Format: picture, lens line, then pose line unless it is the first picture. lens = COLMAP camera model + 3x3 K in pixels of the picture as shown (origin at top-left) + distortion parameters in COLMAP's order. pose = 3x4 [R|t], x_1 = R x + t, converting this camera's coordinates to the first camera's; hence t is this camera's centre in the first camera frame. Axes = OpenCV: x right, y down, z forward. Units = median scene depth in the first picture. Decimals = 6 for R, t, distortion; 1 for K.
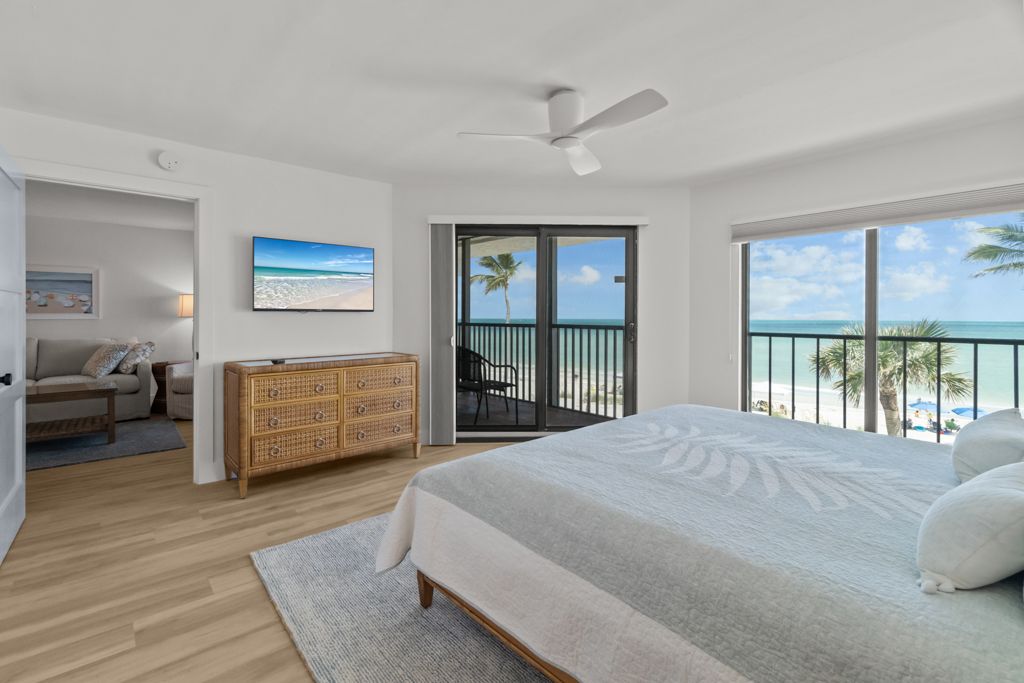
lens RADIAL K [[463.4, 0, 495.6], [0, 463.4, 316.6], [0, 0, 1]] dist [0.000533, 0.000801]
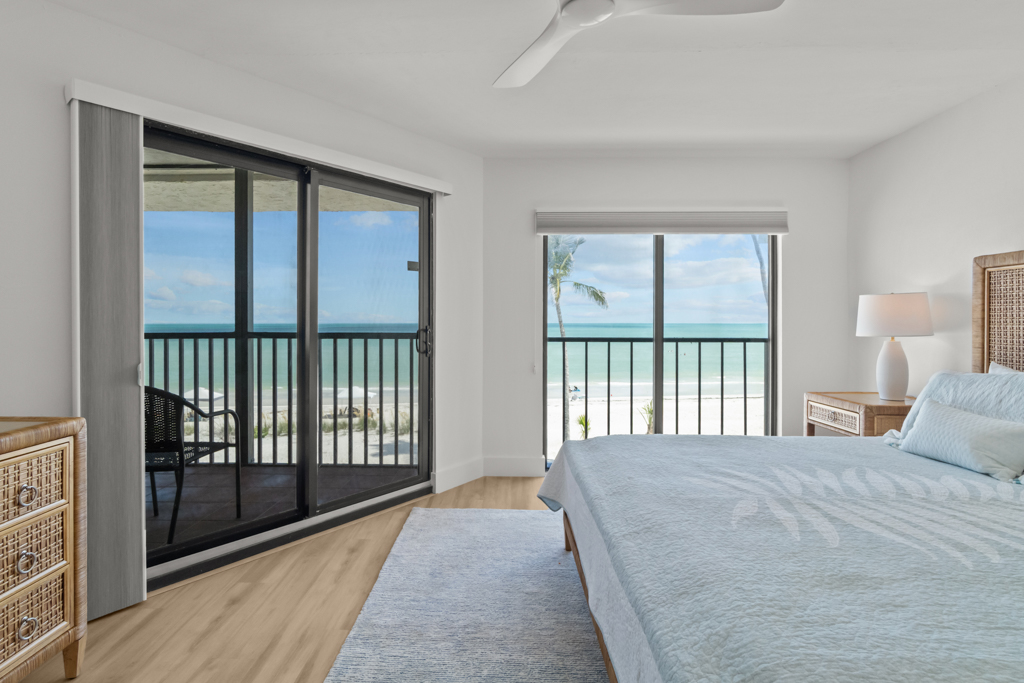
lens RADIAL K [[518.5, 0, 493.9], [0, 518.5, 319.8], [0, 0, 1]] dist [-0.005225, -0.000353]
pose [[0.669386, -0.000007, 0.742915, -0.288588], [0.001664, 0.999998, -0.001490, 0.002013], [-0.742913, 0.002233, 0.669384, 0.495129]]
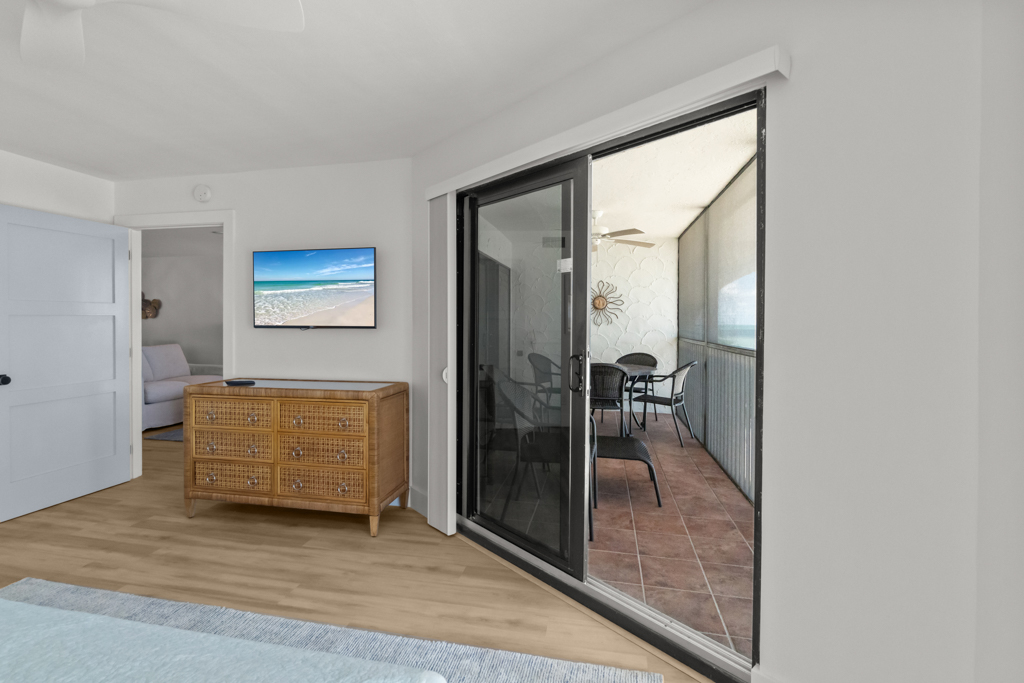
lens RADIAL K [[491.8, 0, 501.2], [0, 491.8, 323.6], [0, 0, 1]] dist [-0.004003, -0.000377]
pose [[0.604767, 0.008063, -0.796362, 0.611732], [-0.003362, 0.999966, 0.007572, -0.030107], [0.796396, -0.001902, 0.604773, 0.788406]]
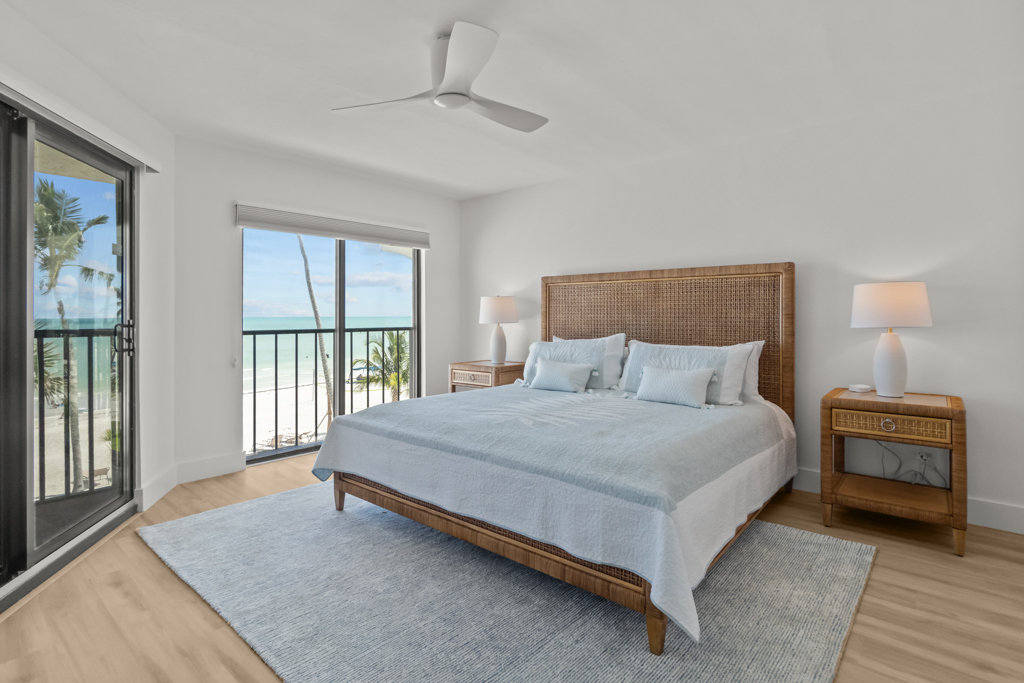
lens RADIAL K [[518.5, 0, 493.9], [0, 518.5, 319.8], [0, 0, 1]] dist [-0.005225, -0.000353]
pose [[-0.132306, -0.011980, 0.991137, -0.564269], [0.004464, 0.999910, 0.012682, 0.003129], [-0.991199, 0.006103, -0.132241, 0.778305]]
